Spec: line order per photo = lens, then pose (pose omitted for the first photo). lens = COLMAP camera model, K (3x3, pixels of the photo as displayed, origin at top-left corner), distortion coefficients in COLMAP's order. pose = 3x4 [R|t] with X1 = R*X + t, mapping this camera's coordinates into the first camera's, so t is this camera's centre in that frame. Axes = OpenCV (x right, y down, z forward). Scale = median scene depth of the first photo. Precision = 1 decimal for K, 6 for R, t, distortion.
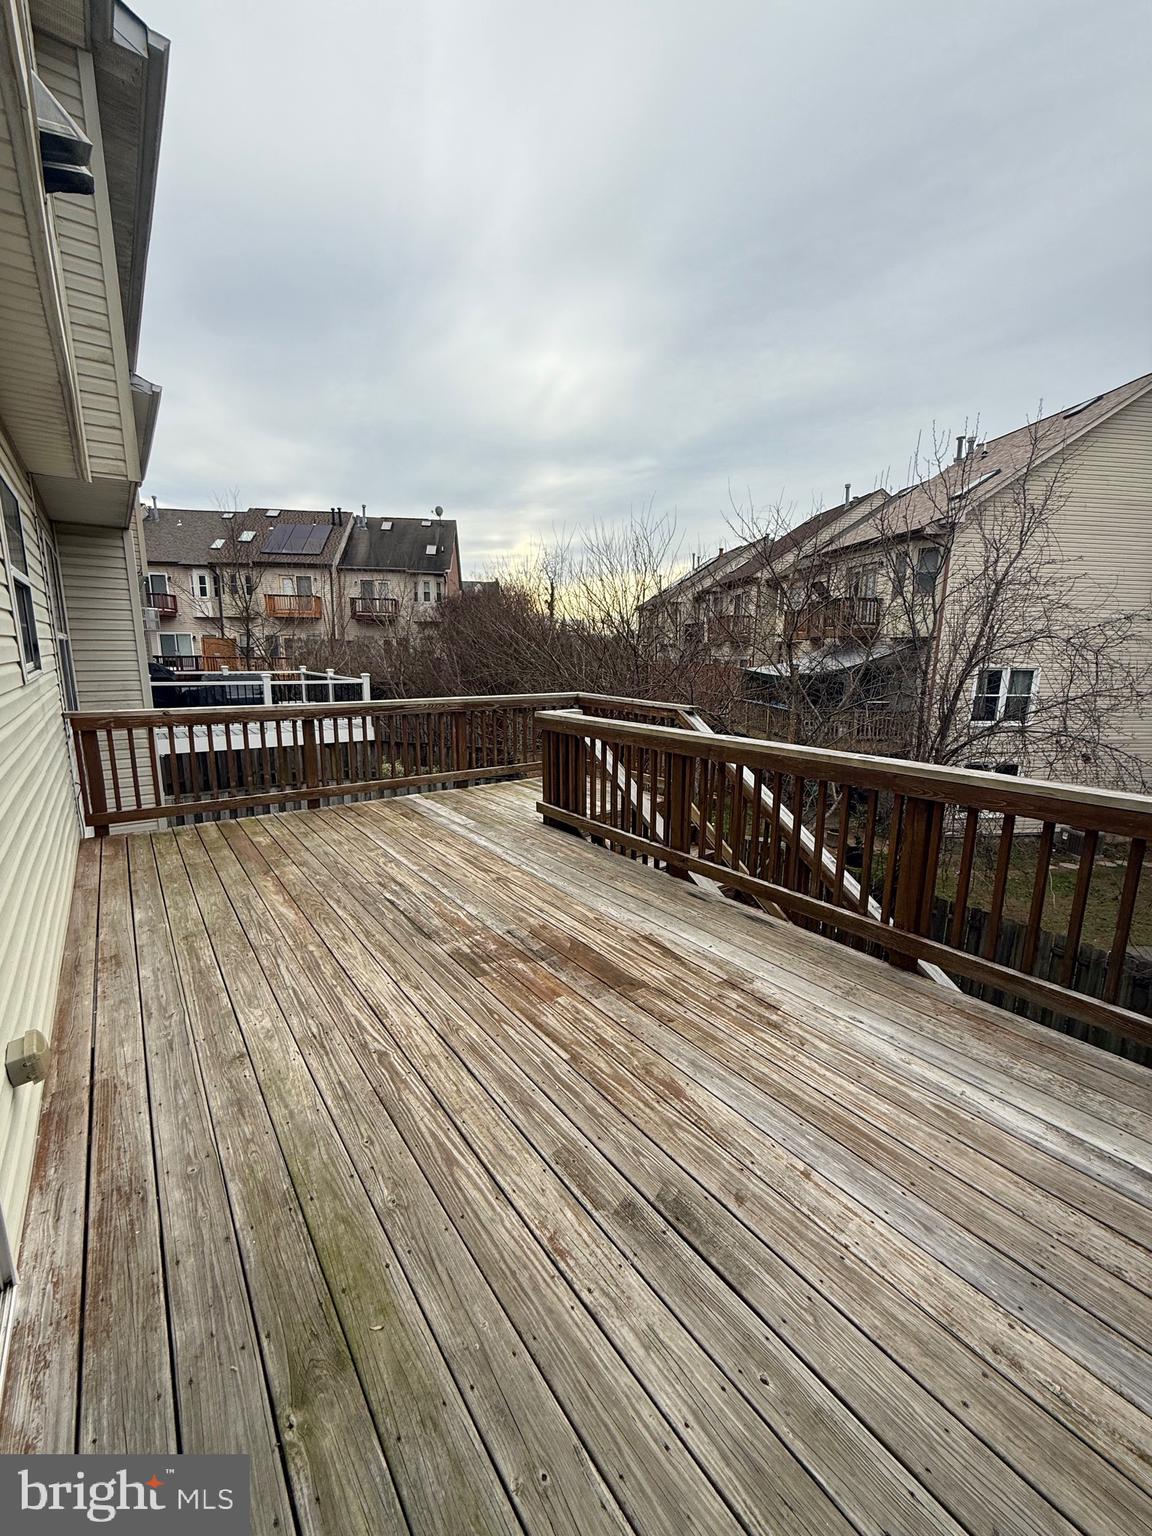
lens RADIAL K [[616.9, 0, 580.3], [0, 616.9, 765.7], [0, 0, 1]] dist [0.000582, -0.000094]
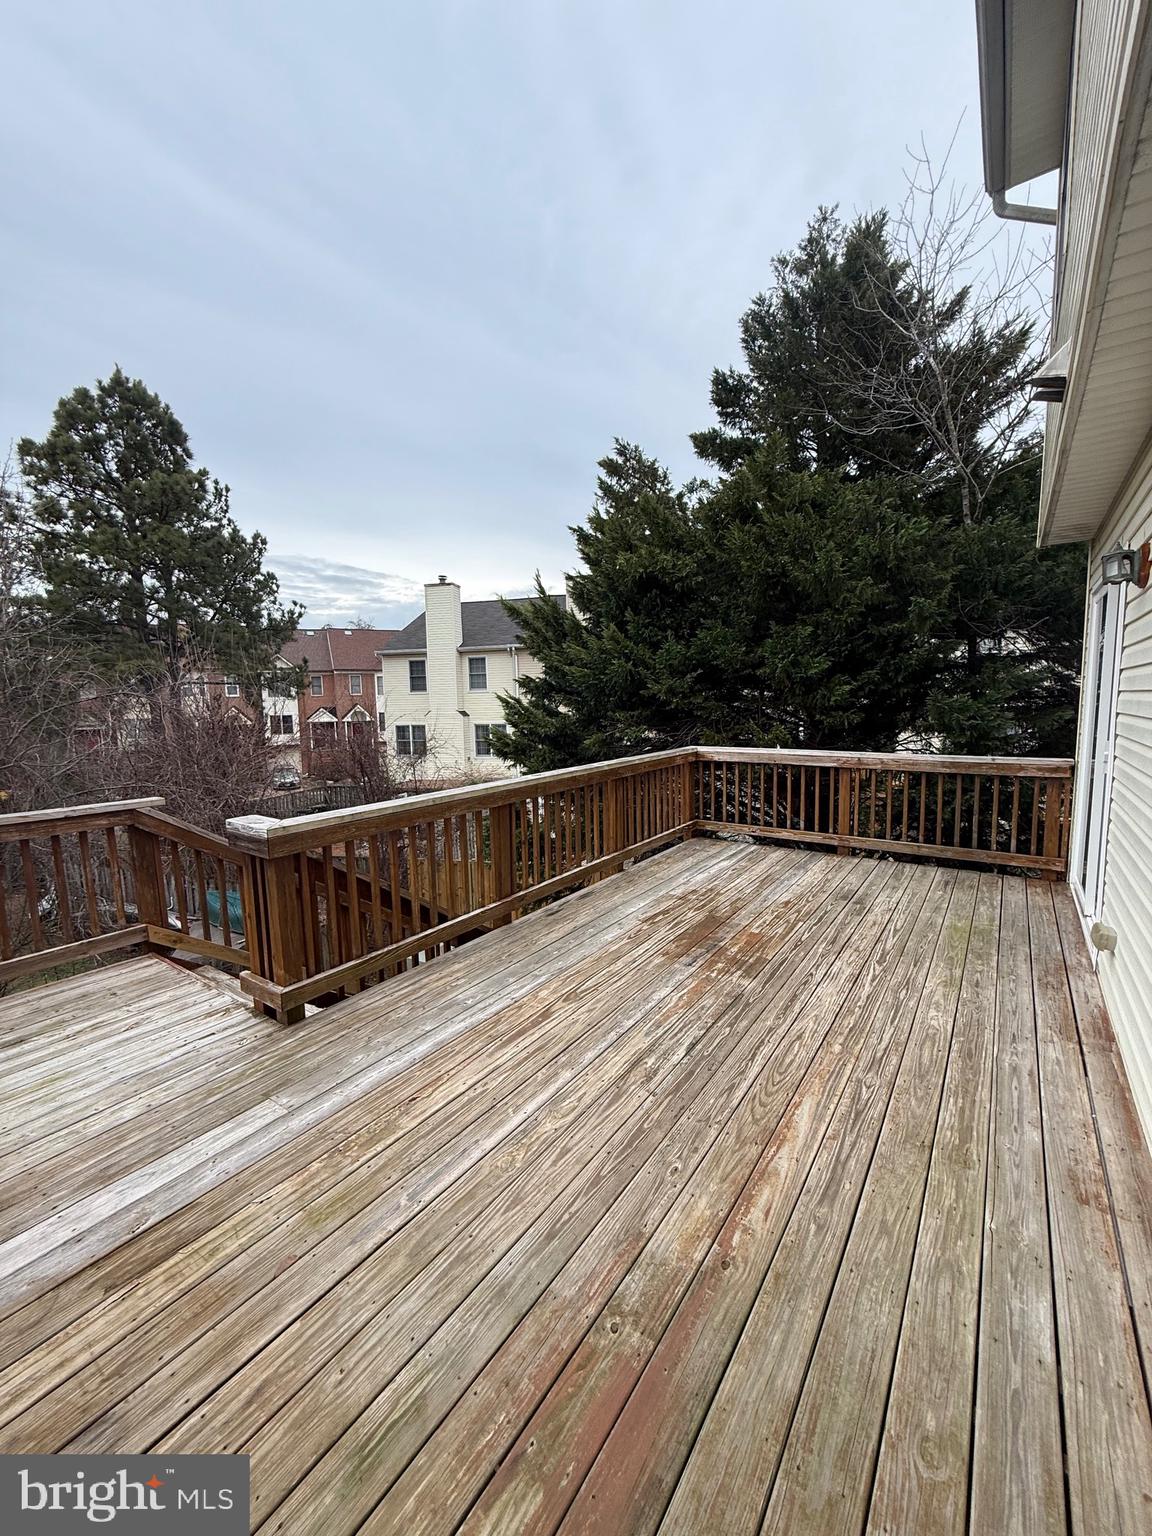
lens RADIAL K [[616.9, 0, 582.2], [0, 616.9, 768.6], [0, 0, 1]] dist [0.000582, -0.000094]
pose [[-0.316698, -0.109231, 0.942216, -1.028212], [0.189973, 0.965916, 0.175832, -0.282234], [-0.929308, 0.234682, -0.285153, 1.399847]]
